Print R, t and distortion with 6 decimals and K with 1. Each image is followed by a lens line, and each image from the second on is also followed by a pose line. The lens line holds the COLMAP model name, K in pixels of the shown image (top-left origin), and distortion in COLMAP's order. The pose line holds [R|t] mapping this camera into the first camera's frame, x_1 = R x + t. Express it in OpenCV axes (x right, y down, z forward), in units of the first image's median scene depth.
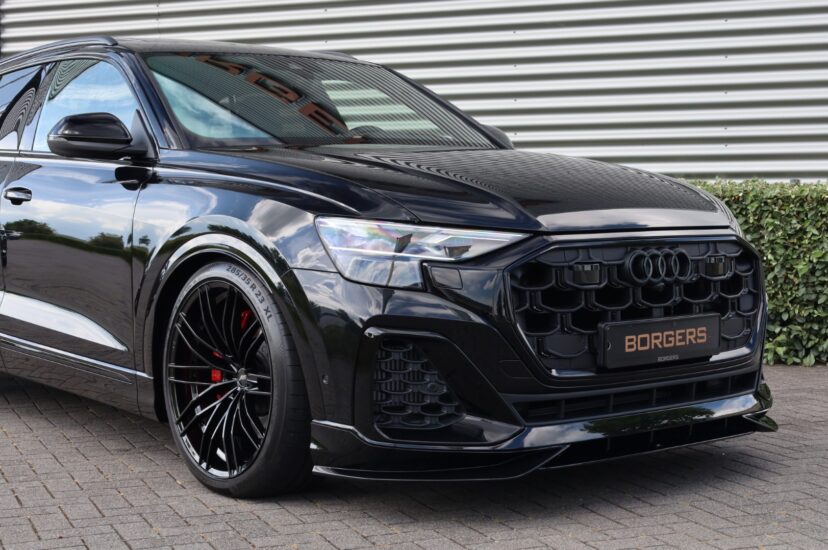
lens RADIAL K [[1527.1, 0, 415.4], [0, 1527.1, 277.6], [0, 0, 1]] dist [0.011397, 0.000000]
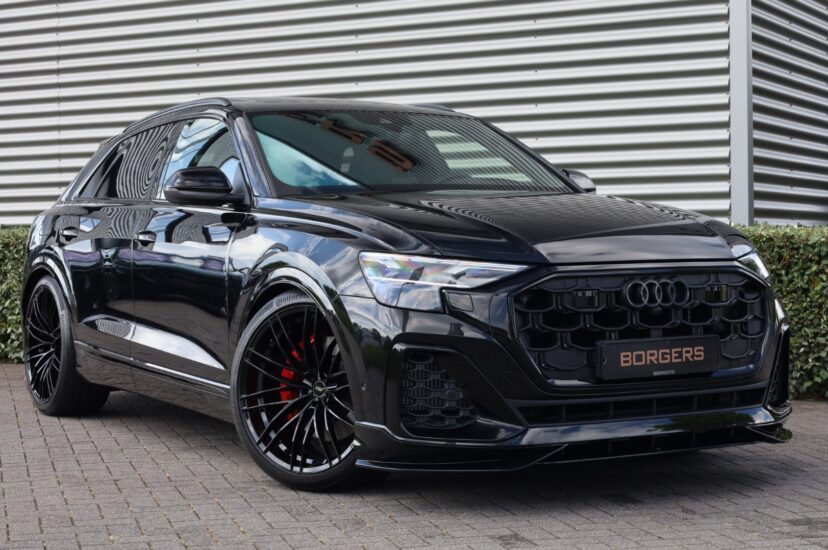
lens RADIAL K [[1663.9, 0, 410.7], [0, 1663.9, 298.1], [0, 0, 1]] dist [0.170171, 0.000000]
pose [[0.987803, -0.002296, -0.155691, 0.176319], [-0.000823, 0.999800, -0.019962, 0.022151], [0.155706, 0.019847, 0.987604, -0.284073]]
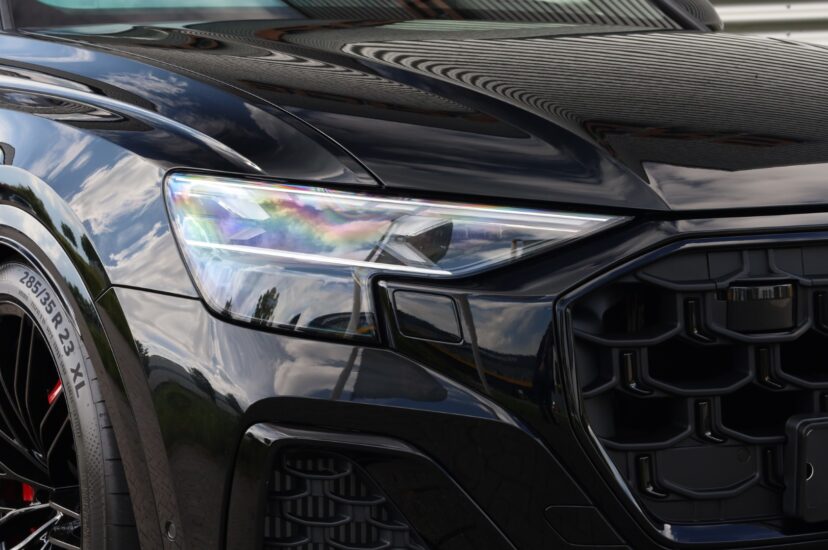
lens RADIAL K [[2064.4, 0, 413.5], [0, 2064.4, 273.1], [0, 0, 1]] dist [0.028652, 0.000000]
pose [[0.988346, 0.013471, -0.151628, 0.101683], [-0.009944, 0.999663, 0.023995, -0.025204], [0.151901, -0.022208, 0.988146, 0.389592]]
